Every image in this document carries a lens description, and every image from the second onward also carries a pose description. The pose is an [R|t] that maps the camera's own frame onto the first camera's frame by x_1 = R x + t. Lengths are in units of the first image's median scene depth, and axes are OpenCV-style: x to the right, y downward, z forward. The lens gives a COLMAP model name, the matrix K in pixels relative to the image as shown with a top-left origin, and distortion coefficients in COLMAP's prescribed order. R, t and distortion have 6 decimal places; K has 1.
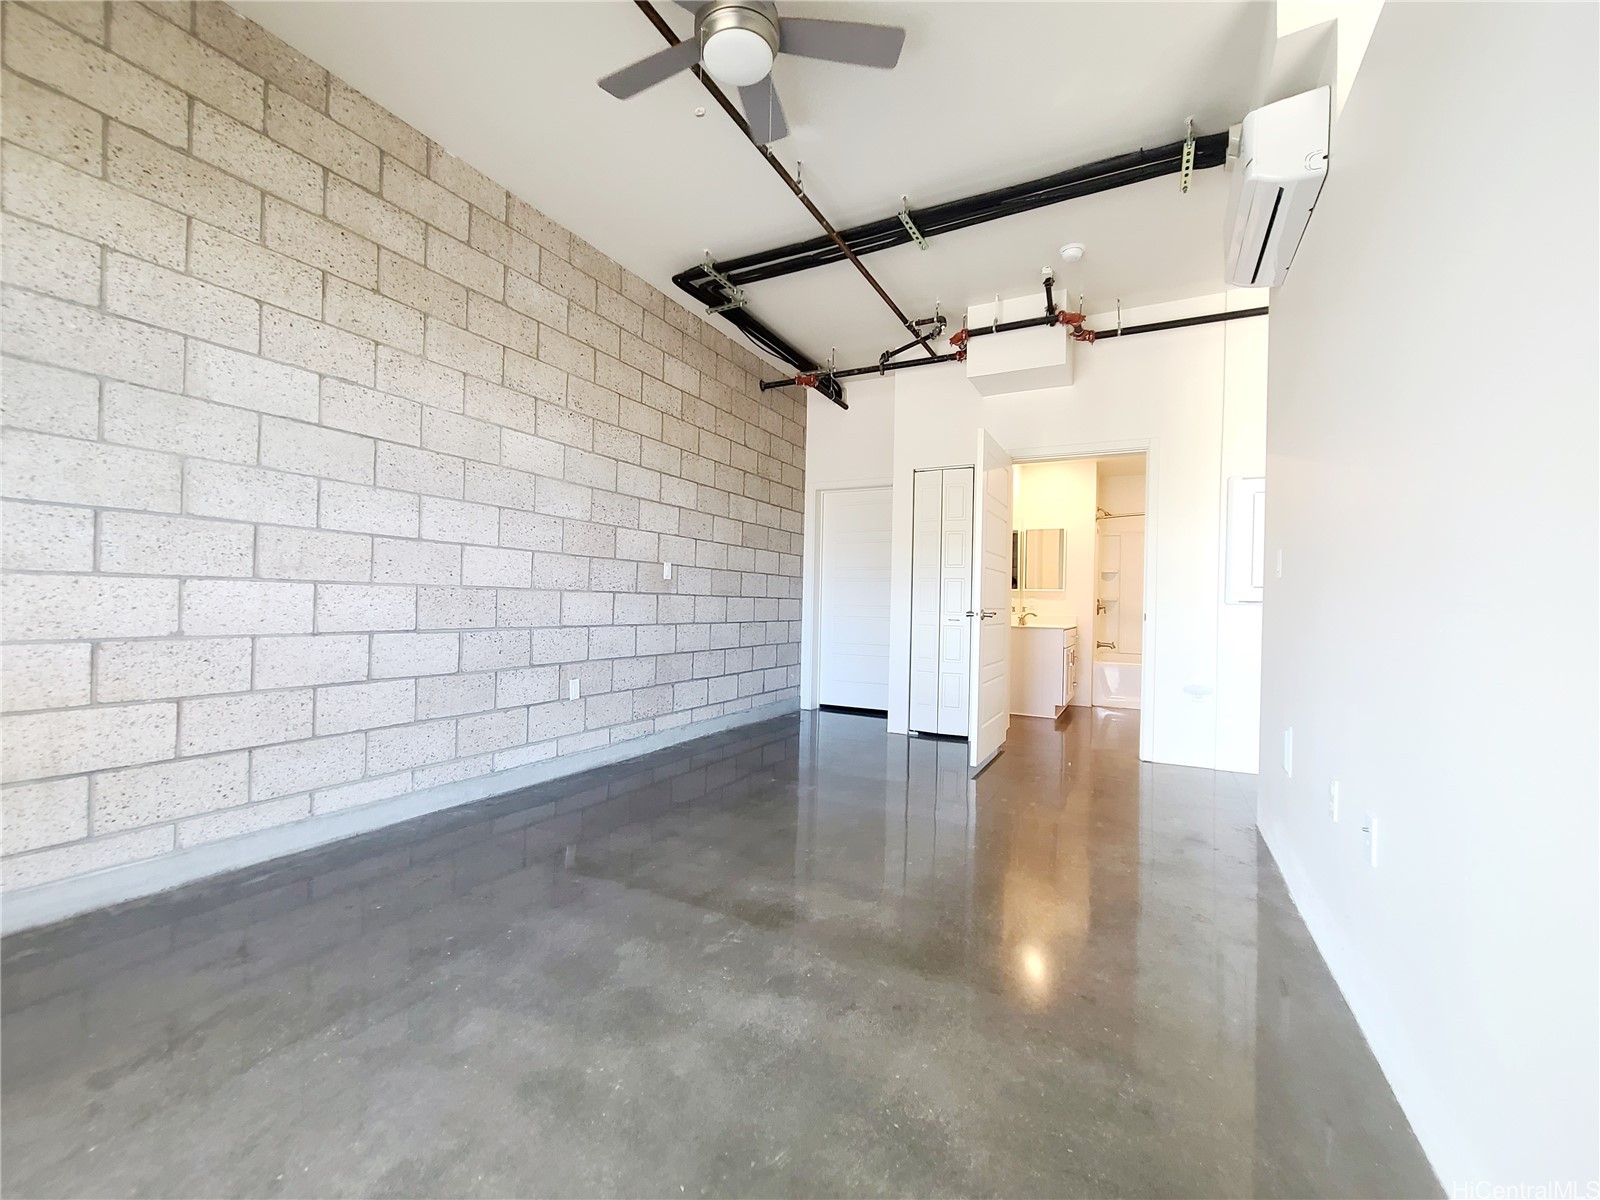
lens RADIAL K [[656.5, 0, 800.9], [0, 656.5, 600.4], [0, 0, 1]] dist [-0.001095, 0.001285]
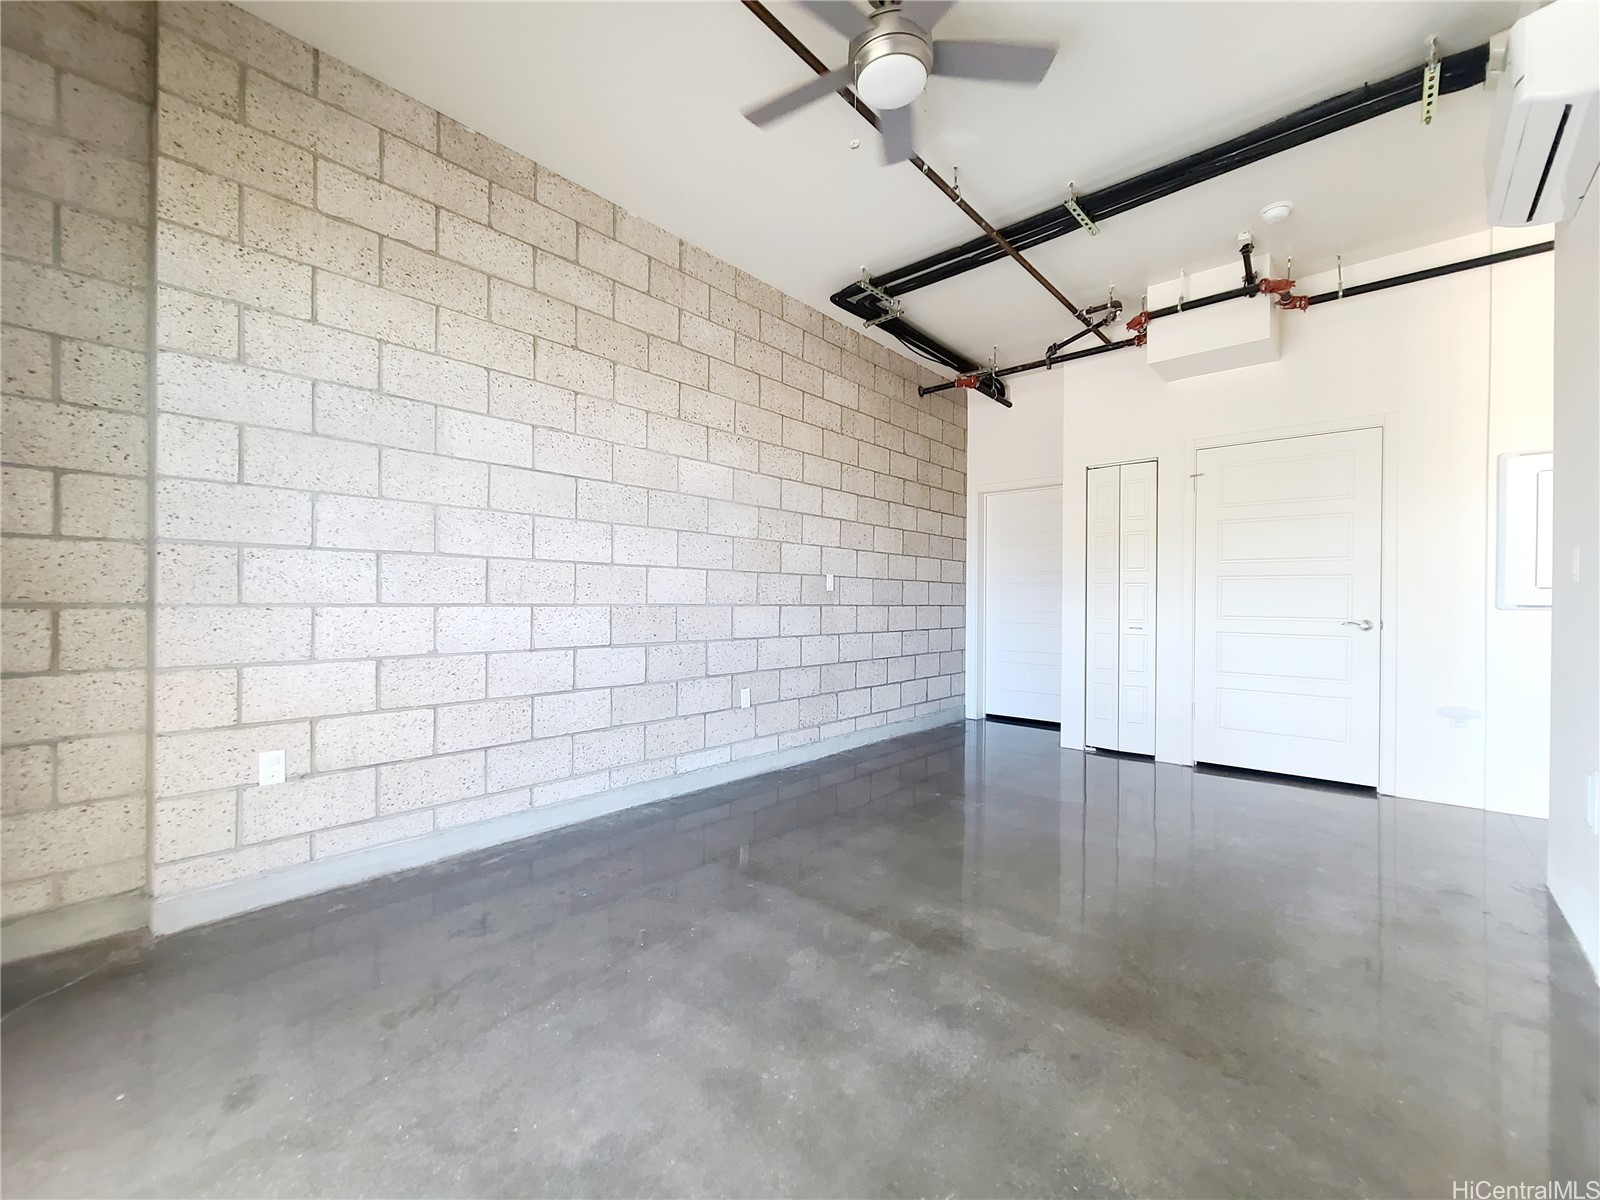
lens RADIAL K [[656.5, 0, 802.8], [0, 656.5, 598.8], [0, 0, 1]] dist [-0.001095, 0.001285]
pose [[0.970779, -0.015139, -0.239496, 0.001523], [0.014653, 0.999885, -0.003809, -0.028578], [0.239526, 0.000188, 0.970890, -0.009476]]
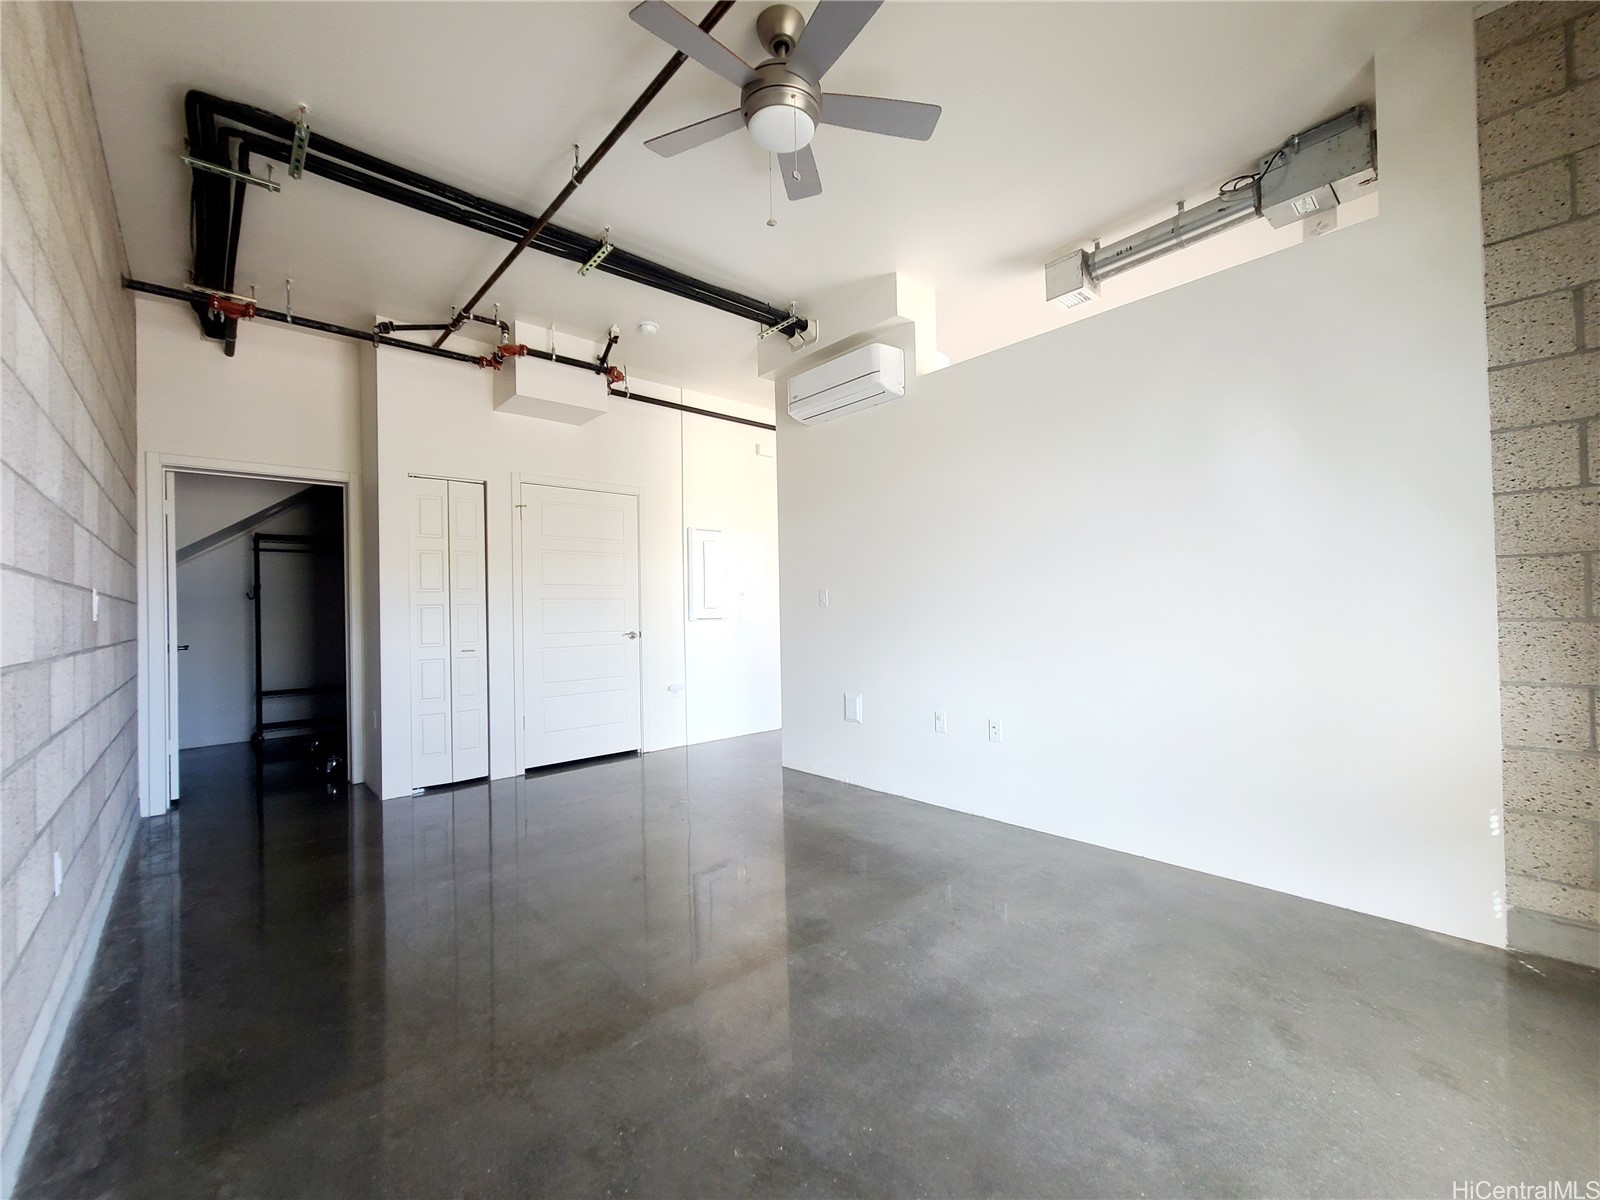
lens RADIAL K [[656.5, 0, 803.6], [0, 656.5, 601.6], [0, 0, 1]] dist [-0.001095, 0.001285]
pose [[0.349729, -0.017628, 0.936685, -0.906286], [0.024821, 0.999646, 0.009546, -0.070729], [-0.936522, 0.019911, 0.350042, 0.519741]]
